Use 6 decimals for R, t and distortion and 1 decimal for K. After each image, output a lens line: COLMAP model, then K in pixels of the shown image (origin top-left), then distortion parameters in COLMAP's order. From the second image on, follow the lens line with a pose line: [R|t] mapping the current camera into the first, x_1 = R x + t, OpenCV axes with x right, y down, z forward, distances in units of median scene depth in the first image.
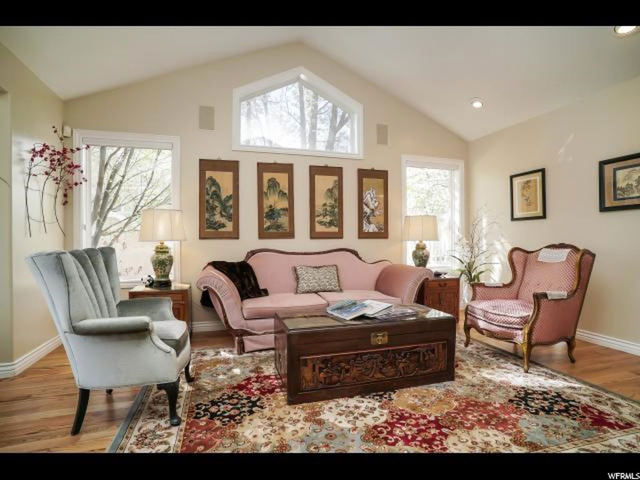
lens RADIAL K [[337.3, 0, 319.8], [0, 337.3, 243.2], [0, 0, 1]] dist [-0.037479, 0.005534]
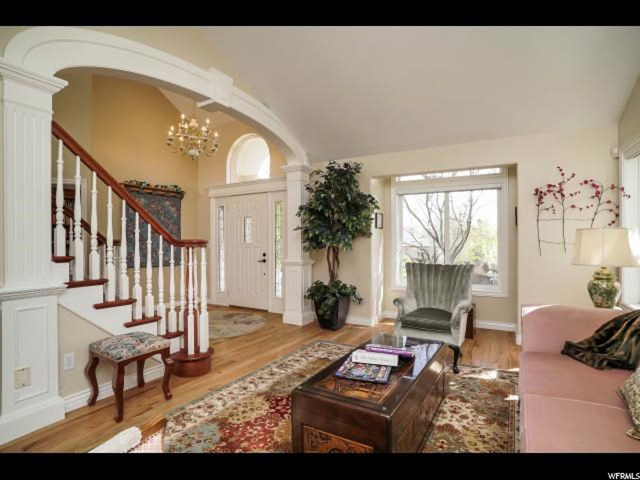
lens RADIAL K [[337.3, 0, 314.3], [0, 337.3, 238.8], [0, 0, 1]] dist [-0.037479, 0.005534]
pose [[-0.742464, -0.005427, -0.669864, 0.377086], [-0.008039, 0.999967, 0.000808, -0.056302], [0.669838, 0.005985, -0.742483, 0.847037]]
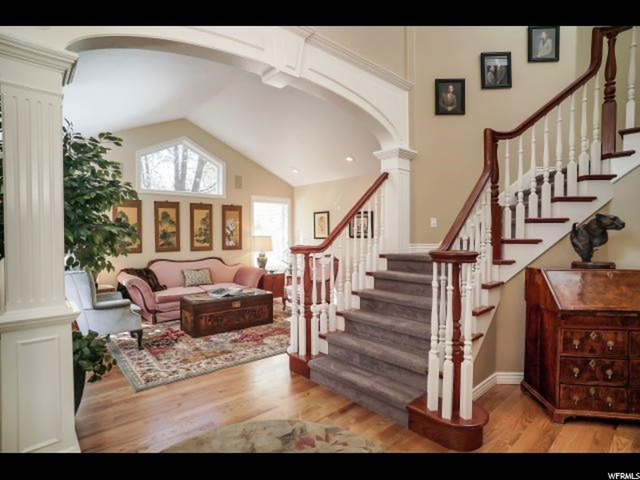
lens RADIAL K [[337.3, 0, 313.9], [0, 337.3, 242.0], [0, 0, 1]] dist [-0.037479, 0.005534]
pose [[0.919832, -0.003466, 0.392297, -0.115895], [-0.002035, 0.999905, 0.013605, -0.080317], [-0.392307, -0.013312, 0.919738, -0.643031]]
